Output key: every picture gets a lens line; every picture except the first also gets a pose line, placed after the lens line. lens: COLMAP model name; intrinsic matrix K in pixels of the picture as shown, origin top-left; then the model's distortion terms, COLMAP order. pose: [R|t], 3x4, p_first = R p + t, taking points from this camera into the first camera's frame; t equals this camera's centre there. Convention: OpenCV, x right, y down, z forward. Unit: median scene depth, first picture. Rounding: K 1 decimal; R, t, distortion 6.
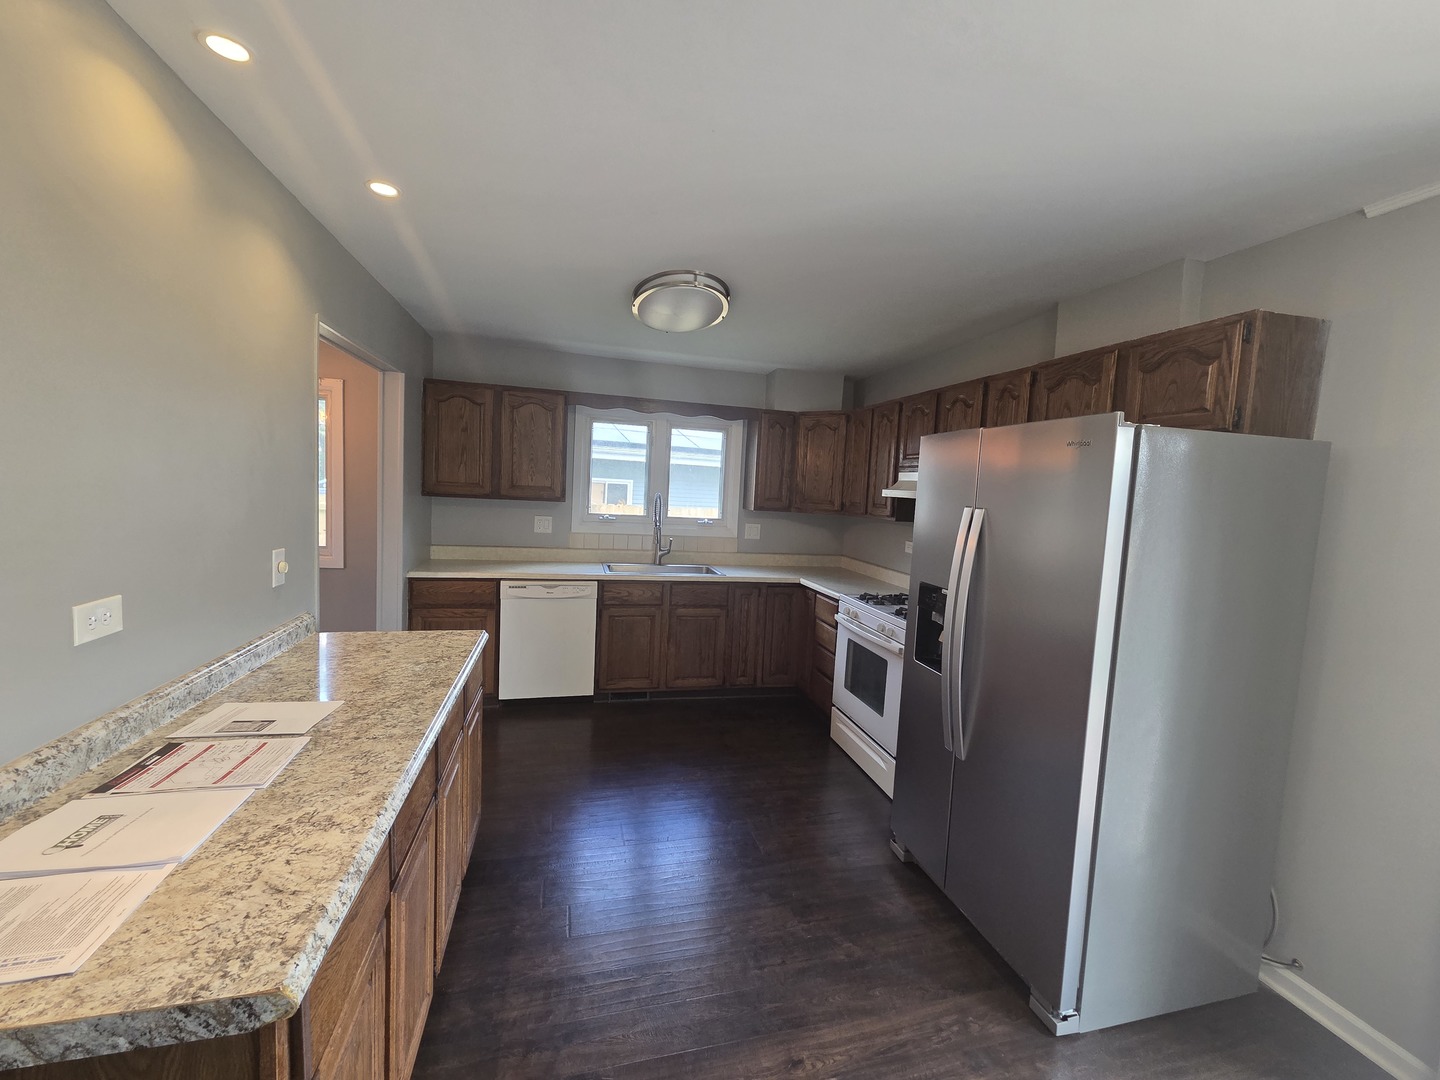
lens RADIAL K [[589.6, 0, 724.1], [0, 589.6, 535.7], [0, 0, 1]] dist [0.003007, 0.000173]
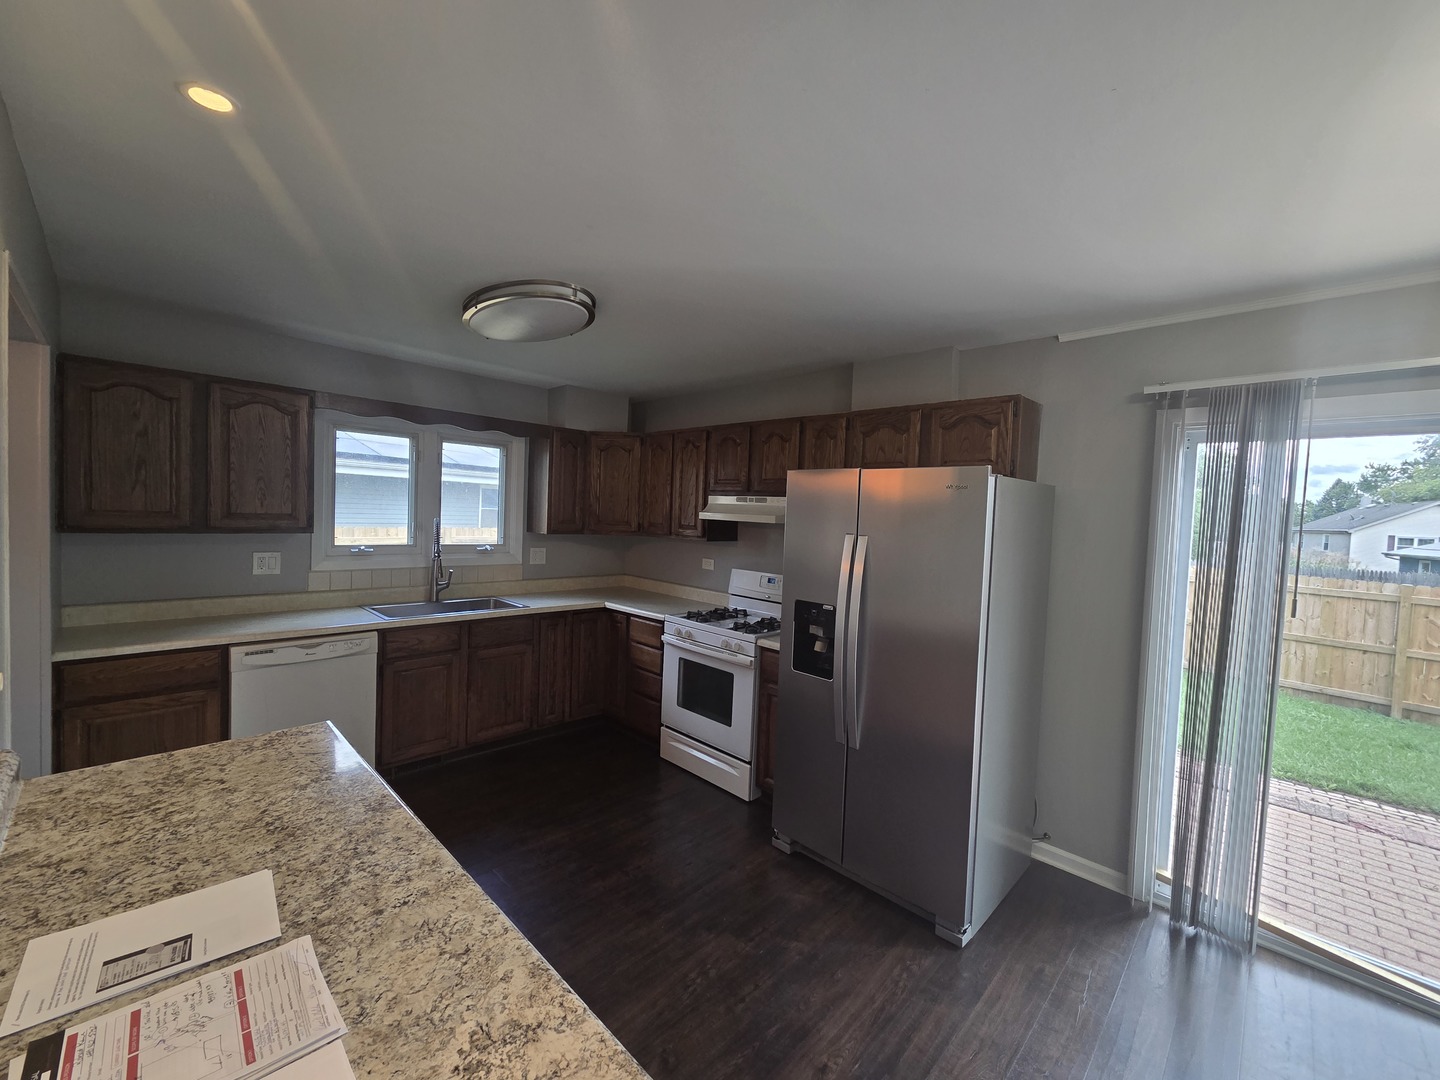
lens RADIAL K [[589.6, 0, 724.9], [0, 589.6, 535.5], [0, 0, 1]] dist [0.003007, 0.000173]
pose [[0.855583, -0.037765, 0.516286, -0.262725], [0.045398, 0.998967, -0.002160, -0.035429], [-0.515671, 0.025287, 0.856413, 0.075700]]
